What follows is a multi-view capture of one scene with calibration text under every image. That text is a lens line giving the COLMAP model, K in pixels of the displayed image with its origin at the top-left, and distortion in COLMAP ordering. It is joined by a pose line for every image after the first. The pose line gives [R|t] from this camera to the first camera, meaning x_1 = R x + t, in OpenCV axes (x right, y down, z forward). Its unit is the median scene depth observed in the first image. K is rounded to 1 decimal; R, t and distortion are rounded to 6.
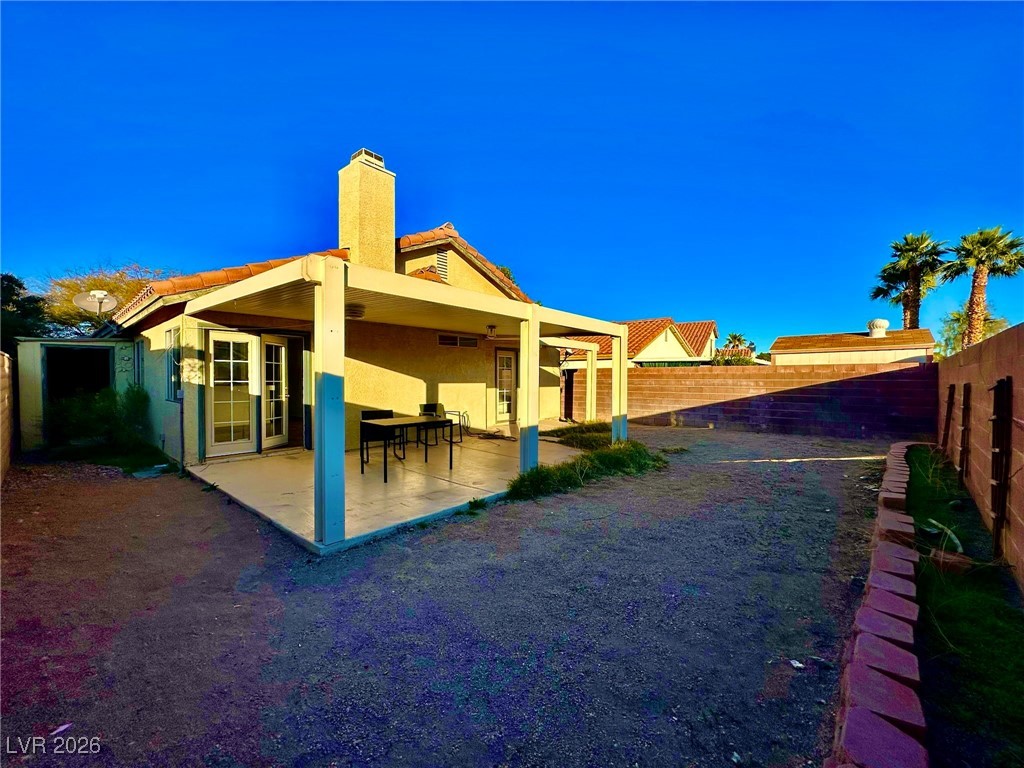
lens RADIAL K [[409.5, 0, 512.0], [0, 409.5, 384.0], [0, 0, 1]] dist [-0.001099, -0.000139]
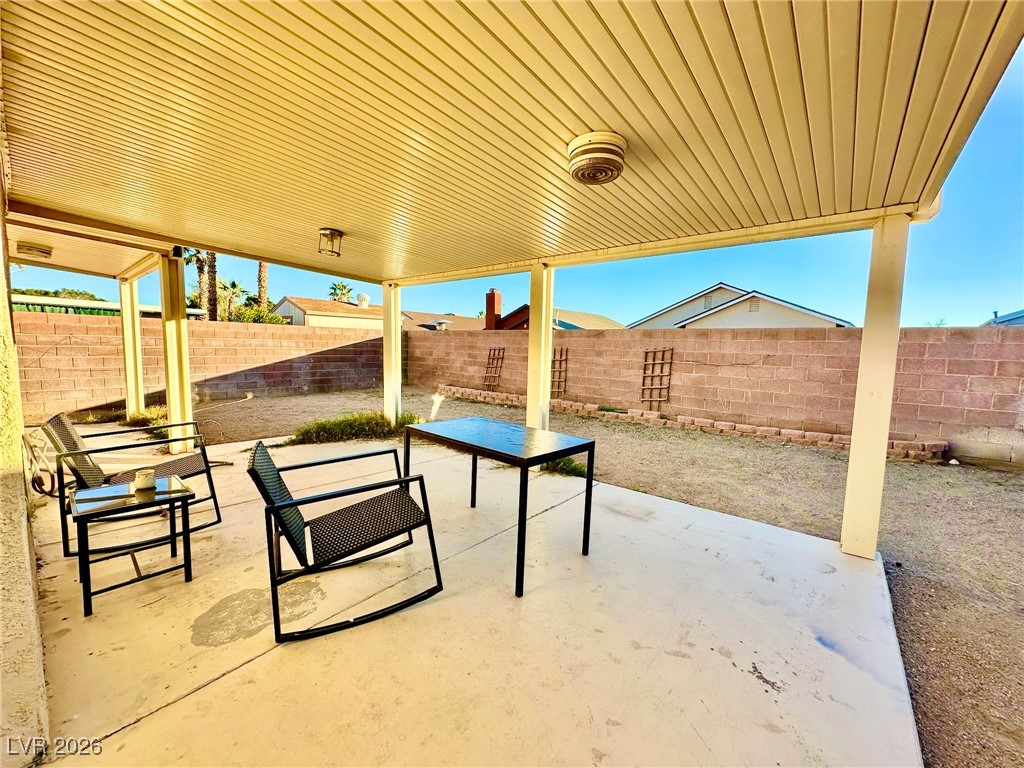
lens RADIAL K [[409.5, 0, 512.0], [0, 409.5, 384.0], [0, 0, 1]] dist [-0.001099, -0.000139]
pose [[-0.020994, -0.094136, 0.995338, -0.372205], [-0.011061, 0.995518, 0.093920, -0.004458], [-0.999718, -0.009038, -0.021941, 0.526504]]
